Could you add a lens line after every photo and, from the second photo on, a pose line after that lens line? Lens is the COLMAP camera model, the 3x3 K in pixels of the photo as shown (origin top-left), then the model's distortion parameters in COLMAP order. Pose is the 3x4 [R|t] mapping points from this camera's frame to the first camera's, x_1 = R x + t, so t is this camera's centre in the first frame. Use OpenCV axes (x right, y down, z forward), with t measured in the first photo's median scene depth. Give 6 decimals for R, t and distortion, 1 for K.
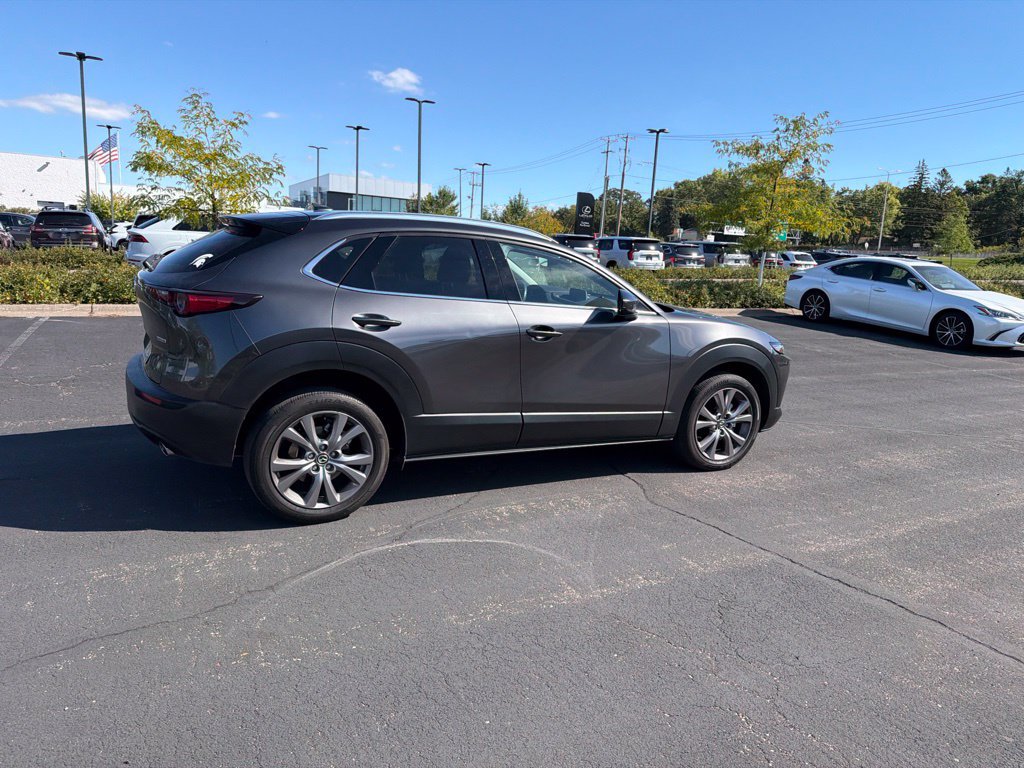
lens RADIAL K [[707.2, 0, 512.5], [0, 707.2, 399.2], [0, 0, 1]] dist [0.091883, -0.125203]
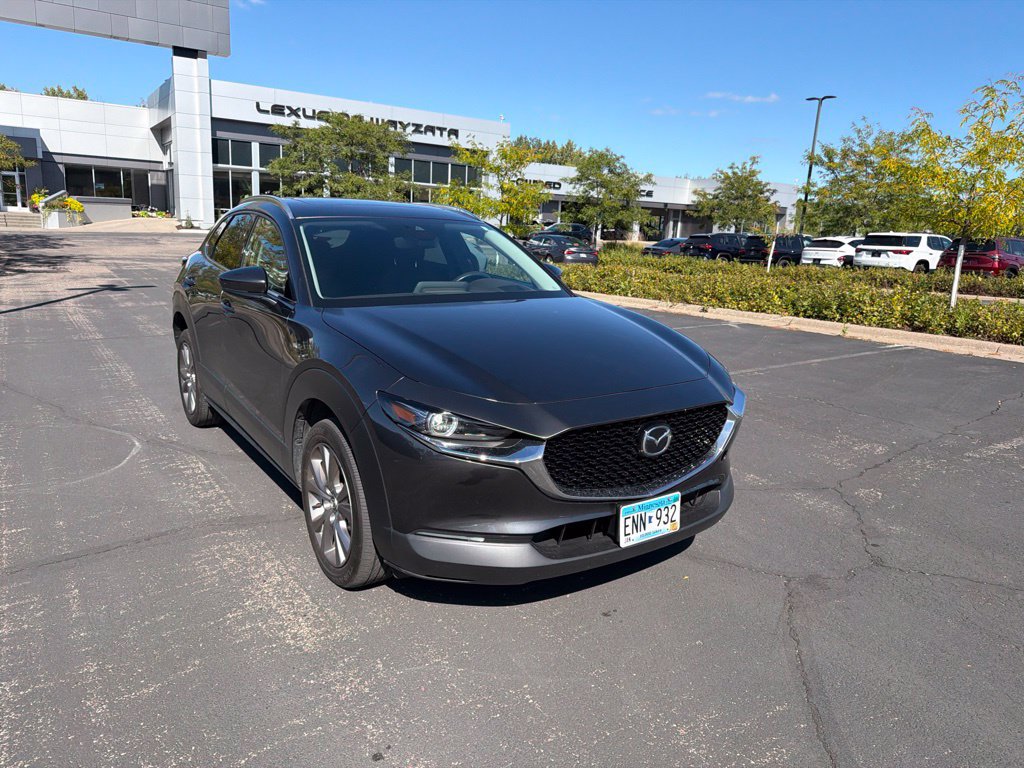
lens RADIAL K [[718.8, 0, 514.2], [0, 718.8, 383.7], [0, 0, 1]] dist [0.060265, -0.092253]
pose [[0.118356, 0.160096, -0.979980, 0.881310], [-0.233481, 0.963734, 0.129243, -0.174122], [0.965131, 0.213510, 0.151443, 1.023443]]
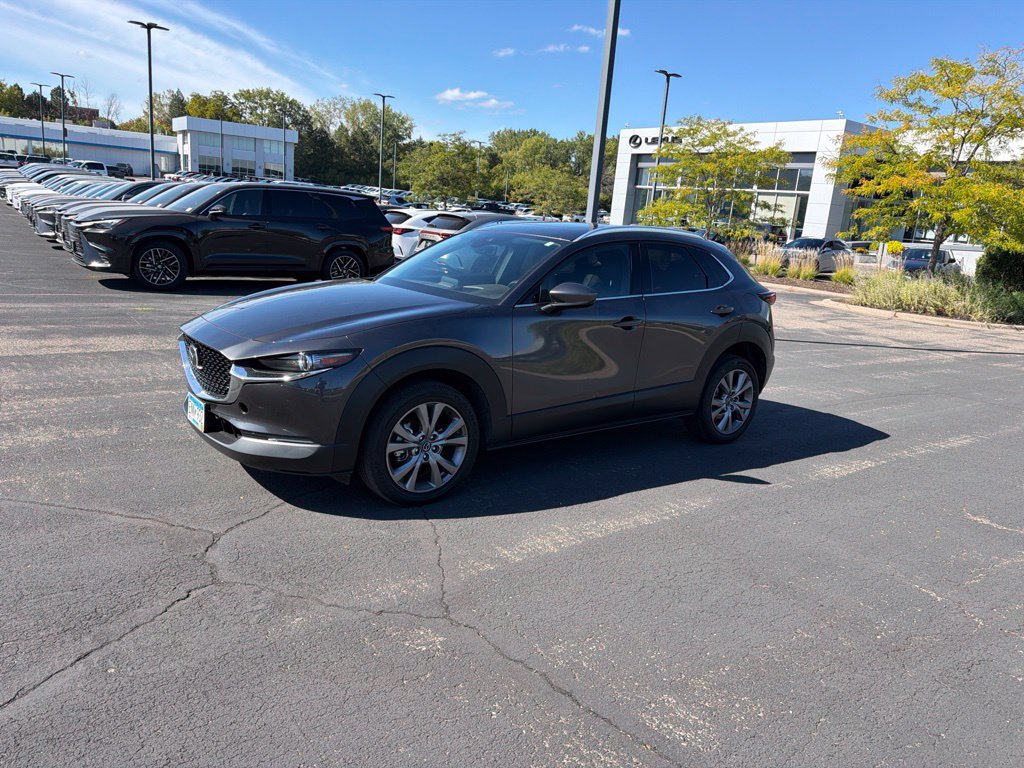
lens RADIAL K [[712.0, 0, 514.1], [0, 712.0, 386.8], [0, 0, 1]] dist [0.068085, -0.101321]
pose [[-0.976435, -0.092218, -0.195119, 0.187816], [-0.166795, 0.896186, 0.411132, -0.439438], [0.136949, 0.433989, -0.890449, 1.972836]]
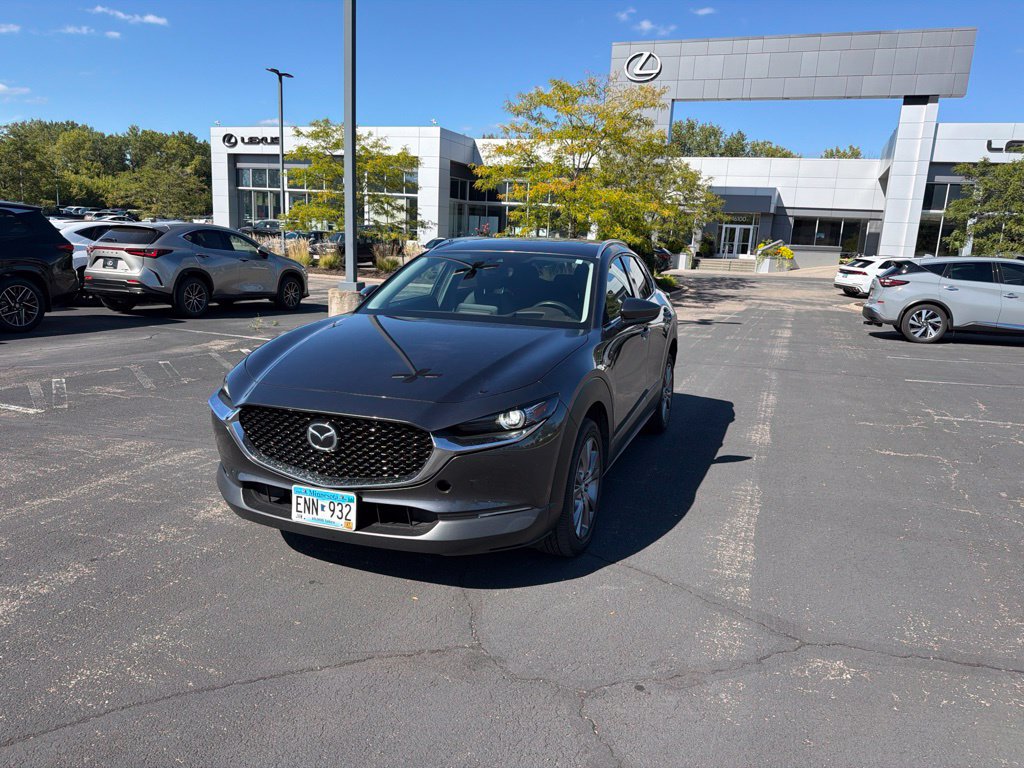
lens RADIAL K [[713.7, 0, 513.2], [0, 713.7, 387.3], [0, 0, 1]] dist [0.053513, -0.069981]
pose [[-0.743926, 0.043236, -0.666862, 0.655312], [-0.219087, 0.926972, 0.304505, -0.343534], [0.631328, 0.372630, -0.680127, 1.704458]]
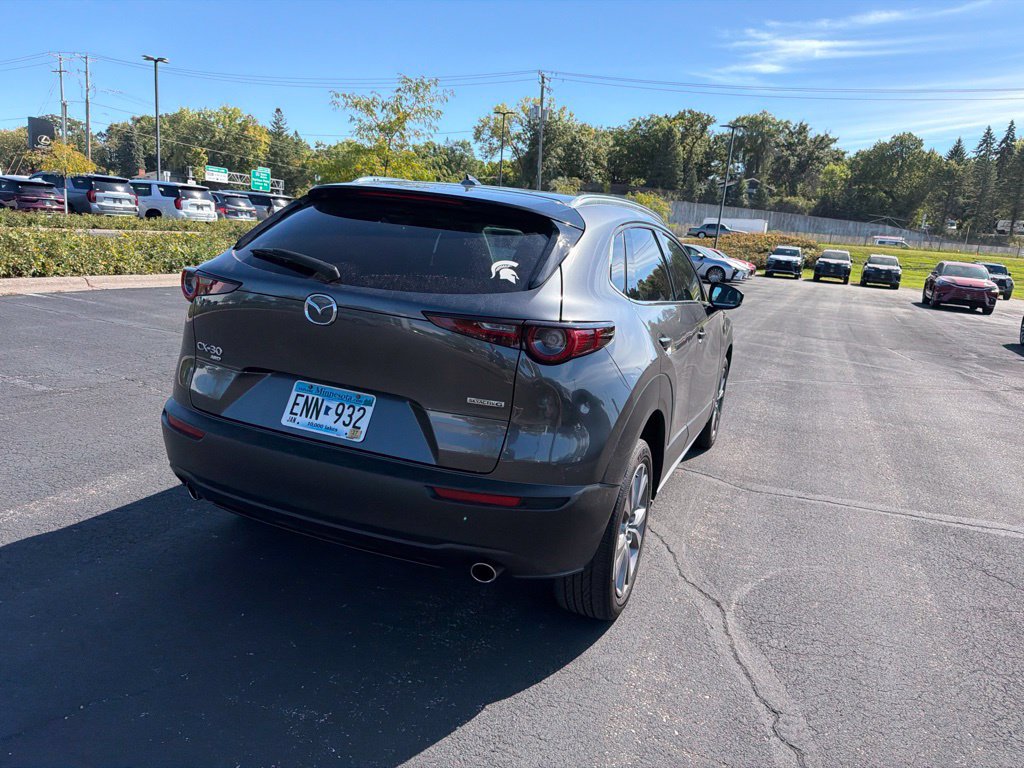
lens RADIAL K [[707.0, 0, 514.4], [0, 707.0, 399.0], [0, 0, 1]] dist [0.081536, -0.117684]
pose [[0.769812, -0.131891, 0.624495, -0.598409], [0.089391, 0.991053, 0.099115, -0.100856], [-0.631980, -0.020475, 0.774714, 0.357074]]
